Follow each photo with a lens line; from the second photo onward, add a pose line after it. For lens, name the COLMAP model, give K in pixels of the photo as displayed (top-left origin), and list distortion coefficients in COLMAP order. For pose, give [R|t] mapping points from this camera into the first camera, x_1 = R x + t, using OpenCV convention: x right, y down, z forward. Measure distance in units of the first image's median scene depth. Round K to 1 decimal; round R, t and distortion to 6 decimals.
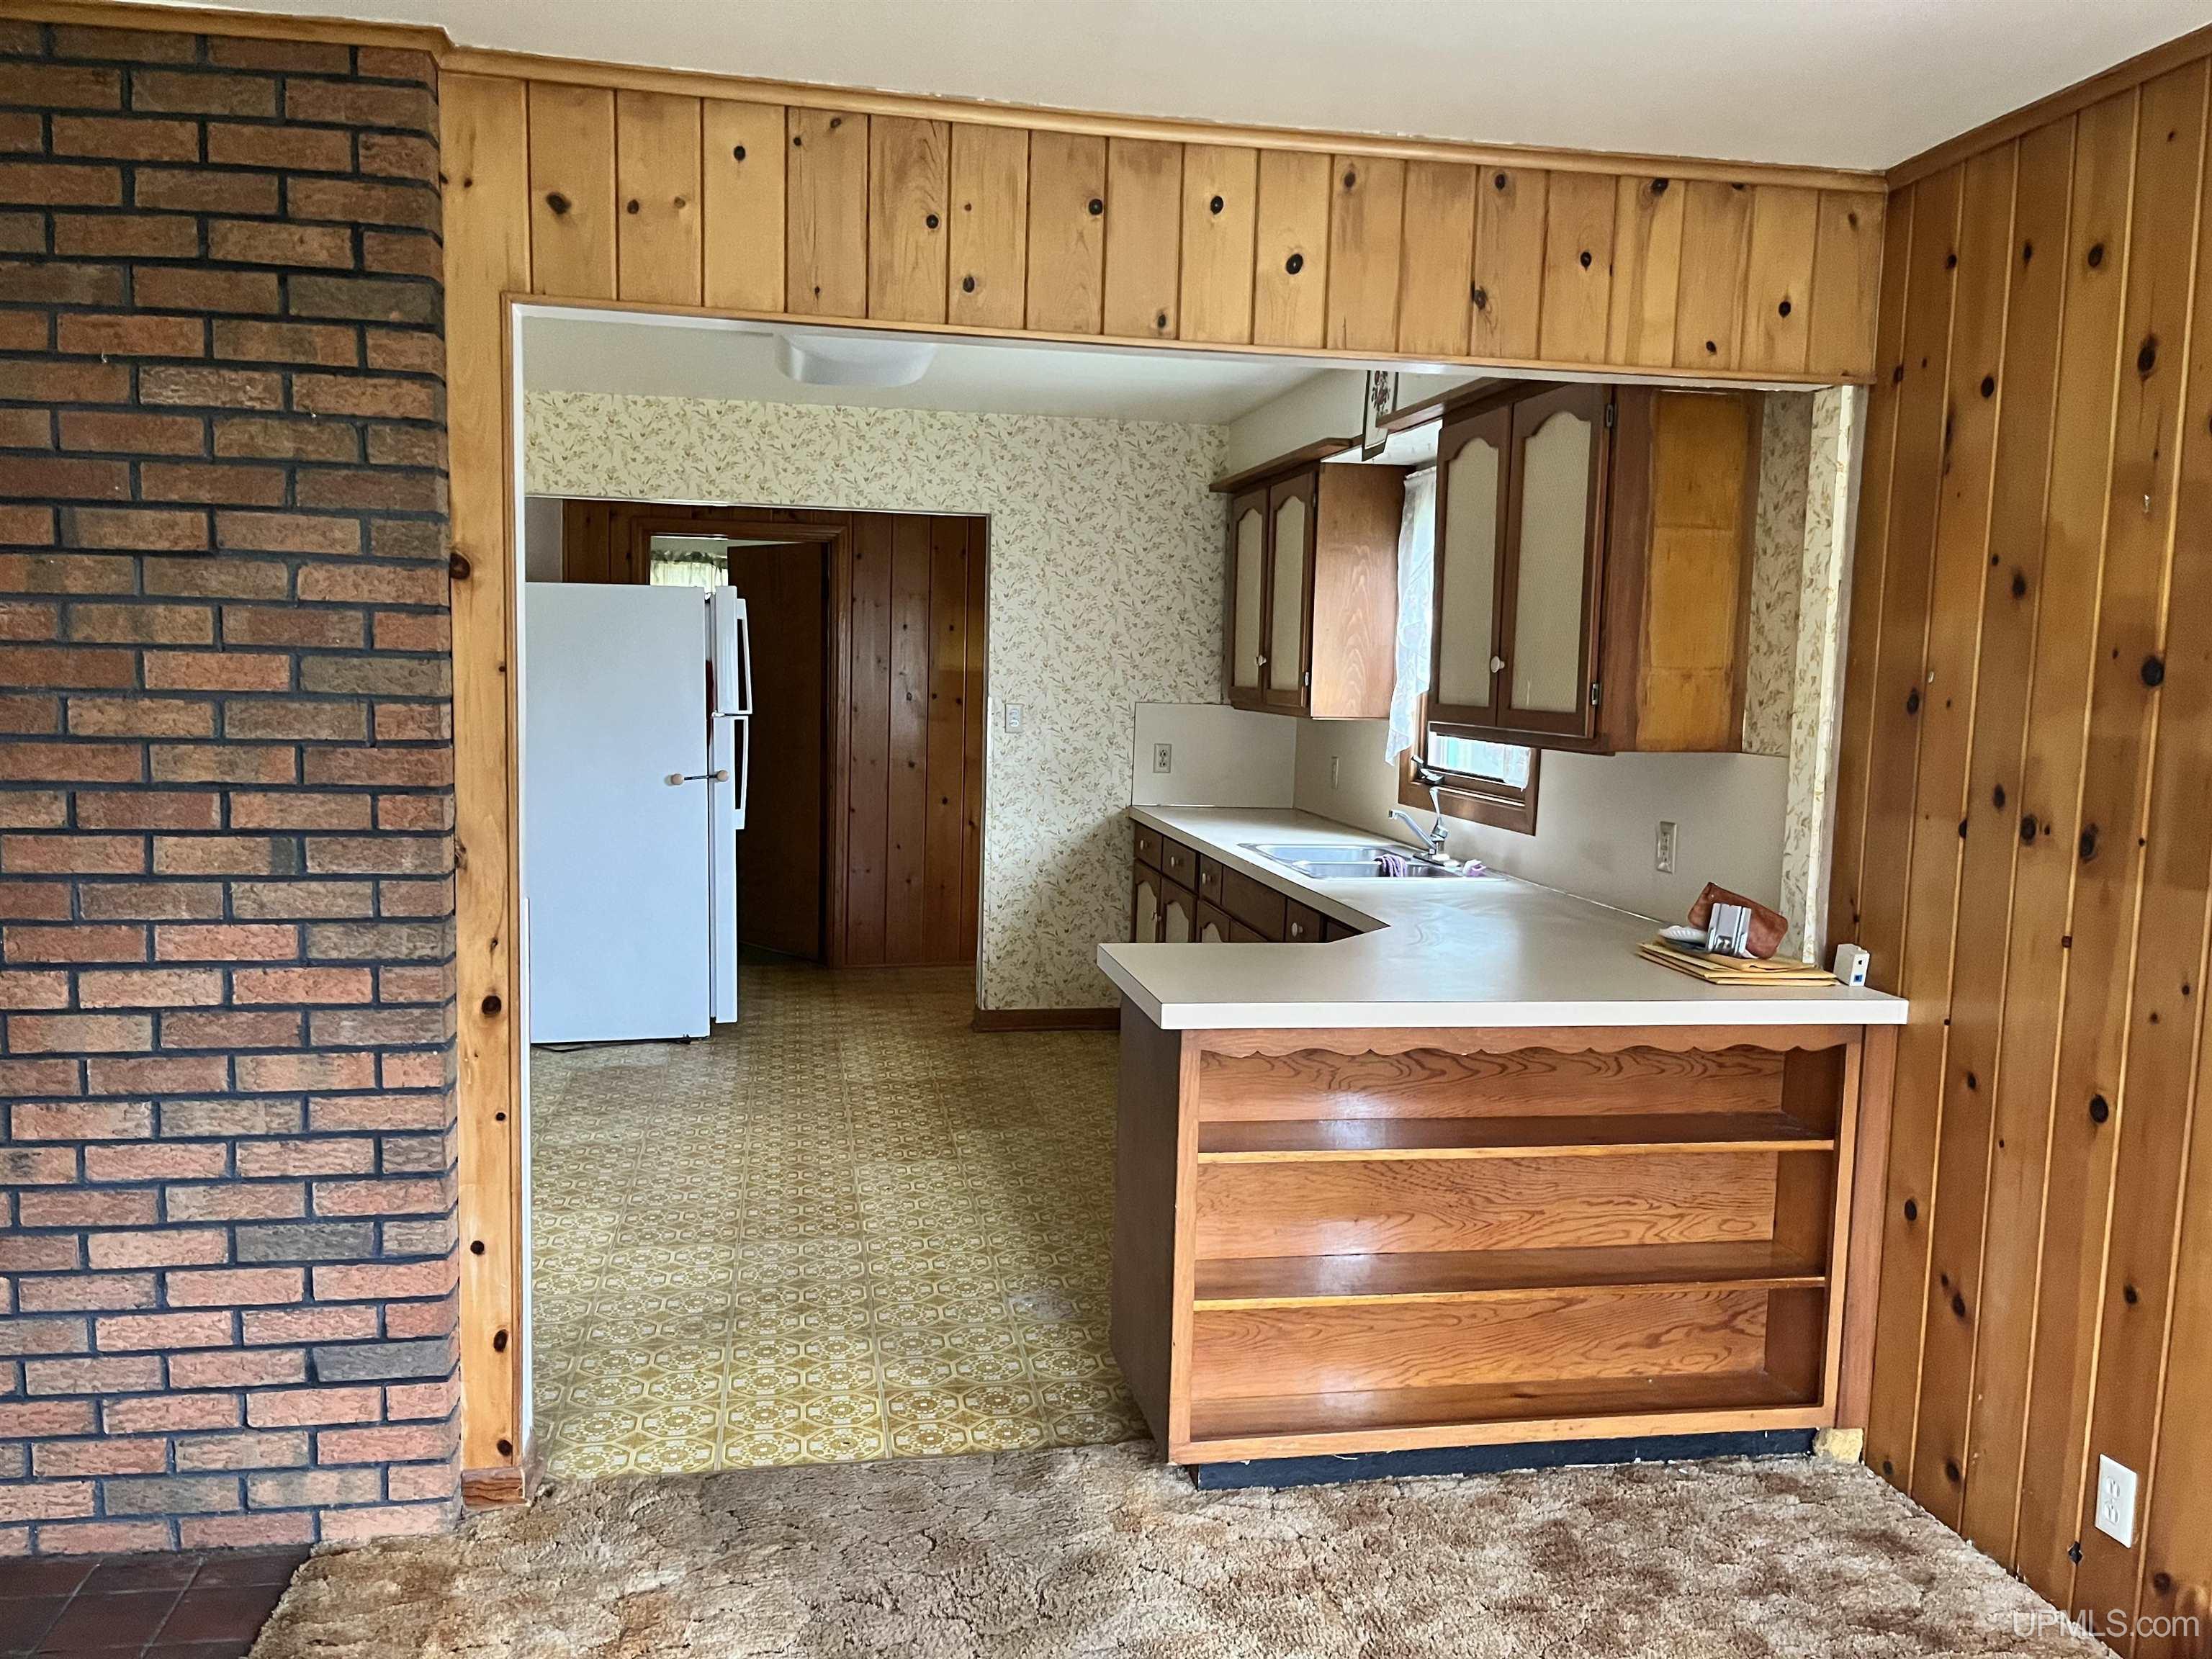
lens RADIAL K [[1673.7, 0, 1114.7], [0, 1673.7, 843.0], [0, 0, 1]] dist [0.058677, -0.084205]
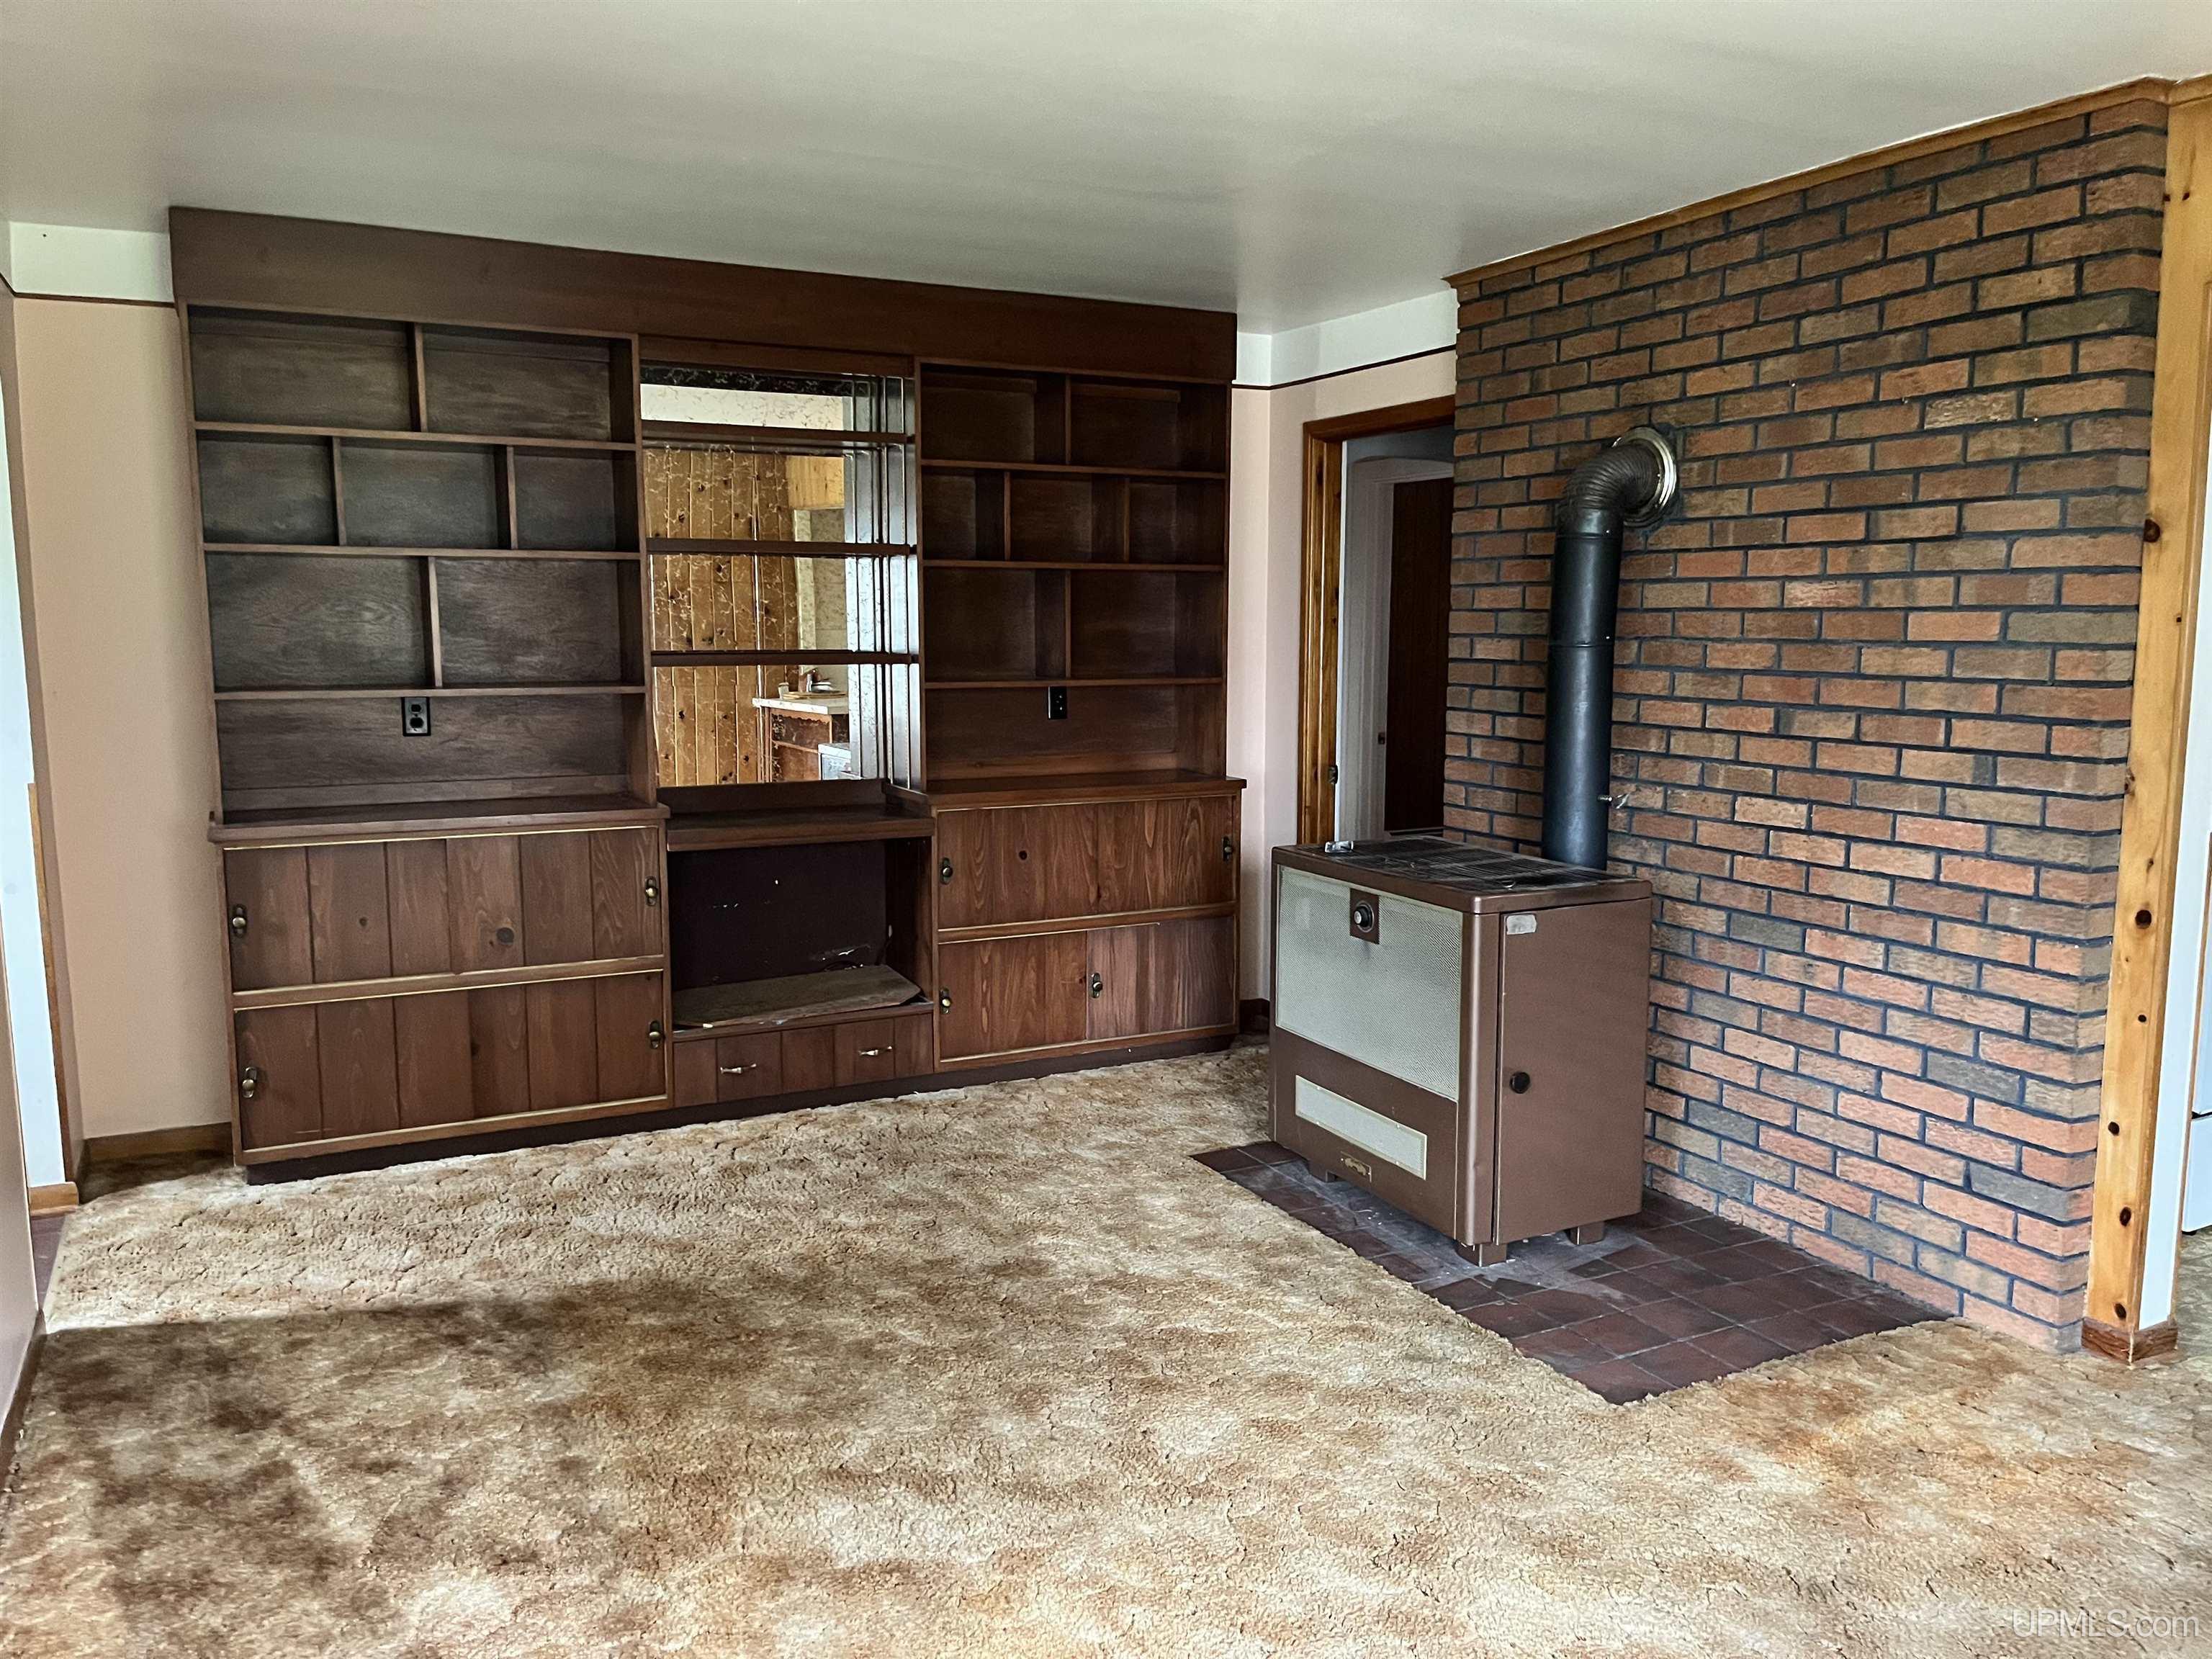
lens RADIAL K [[1673.7, 0, 1110.4], [0, 1673.7, 833.5], [0, 0, 1]] dist [0.058677, -0.084205]
pose [[0.271897, 0.097915, -0.957332, 0.554183], [-0.095087, 0.992676, 0.074523, 0.022541], [0.957617, 0.070768, 0.279216, 0.015393]]
